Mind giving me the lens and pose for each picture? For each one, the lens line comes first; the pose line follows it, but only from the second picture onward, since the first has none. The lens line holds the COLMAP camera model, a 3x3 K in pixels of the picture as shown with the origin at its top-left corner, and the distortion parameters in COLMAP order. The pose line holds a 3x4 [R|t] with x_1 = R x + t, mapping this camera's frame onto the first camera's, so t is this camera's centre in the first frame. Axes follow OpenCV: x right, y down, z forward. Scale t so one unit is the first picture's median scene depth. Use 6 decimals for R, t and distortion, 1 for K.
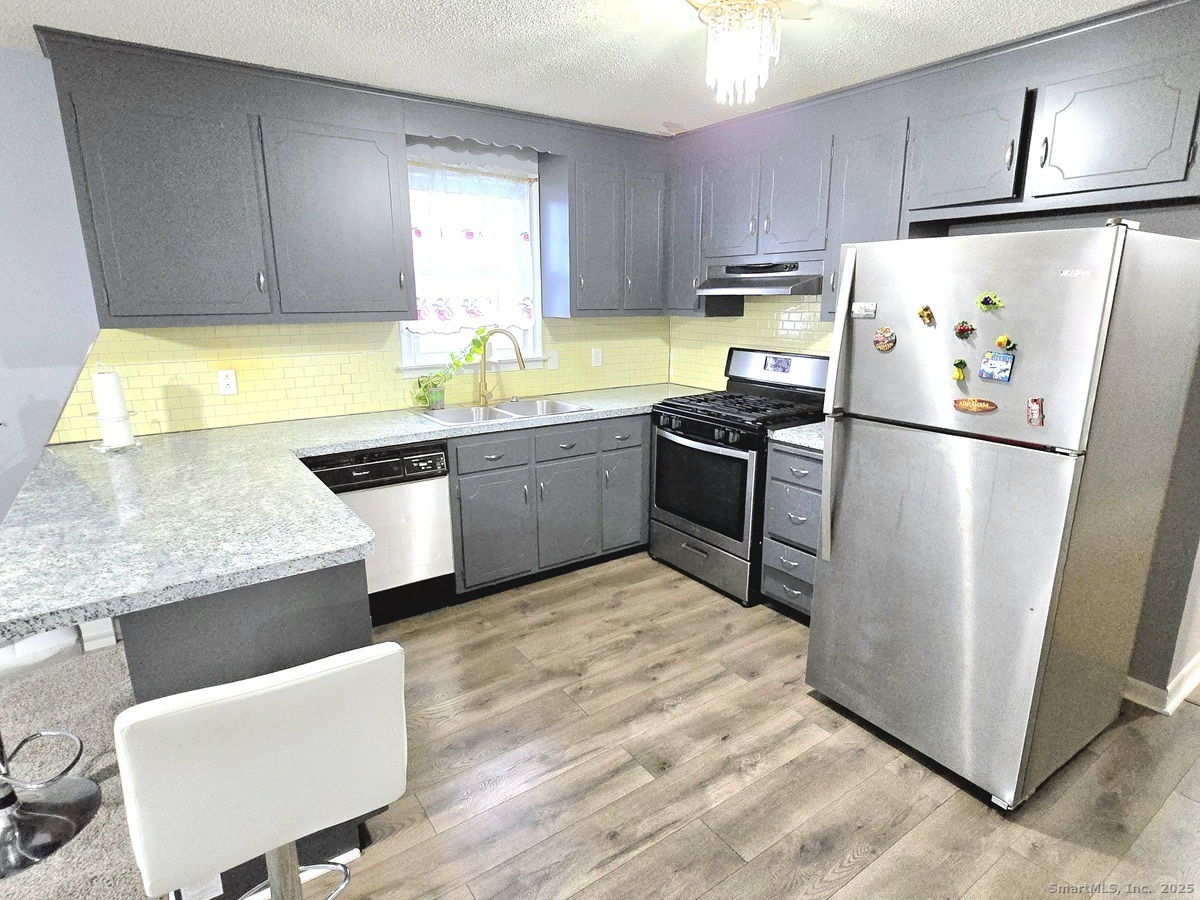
lens RADIAL K [[643.4, 0, 606.7], [0, 643.4, 456.0], [0, 0, 1]] dist [-0.002090, -0.001300]
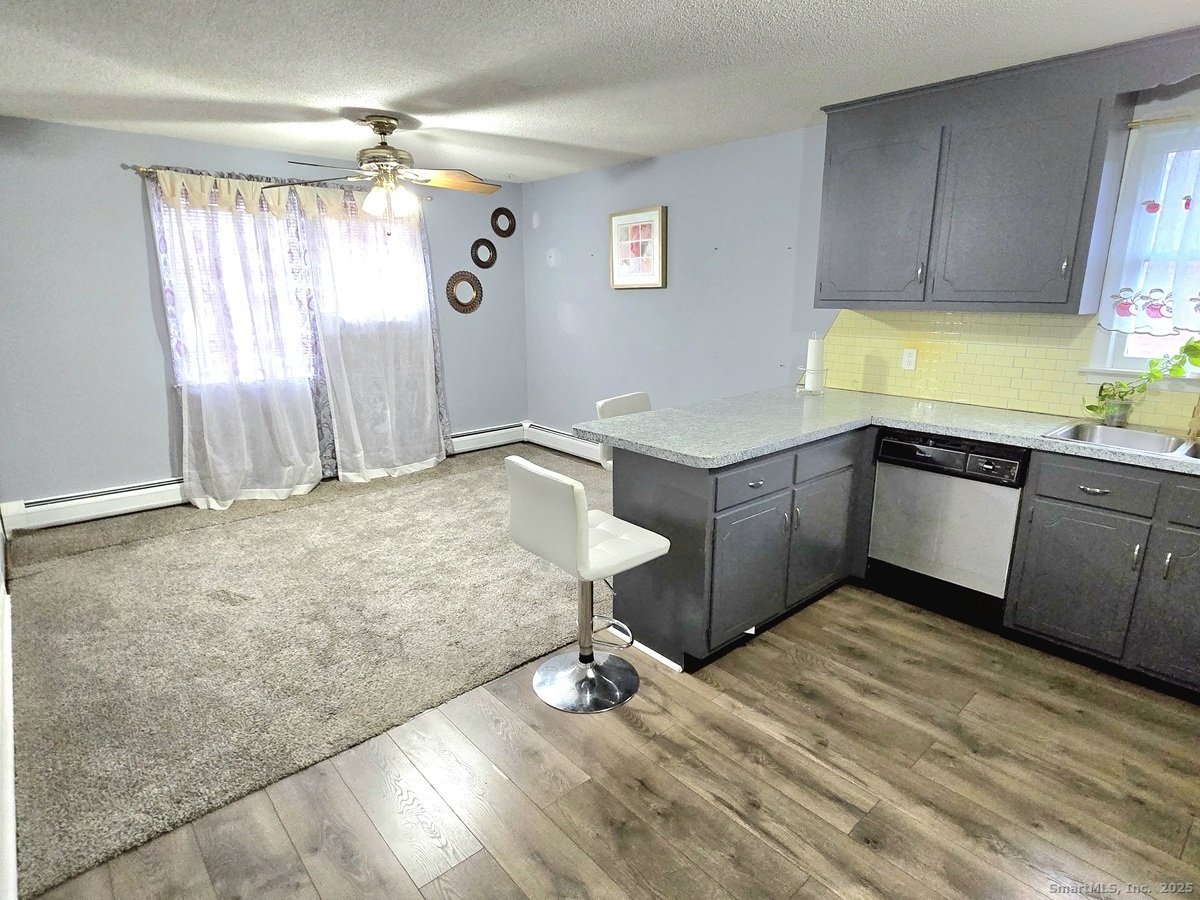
lens RADIAL K [[643.4, 0, 606.7], [0, 643.4, 456.0], [0, 0, 1]] dist [-0.002090, -0.001300]
pose [[0.116775, 0.249841, -0.961220, 0.530444], [-0.240321, 0.946187, 0.216738, -0.069370], [0.963644, 0.205691, 0.170533, 0.302112]]
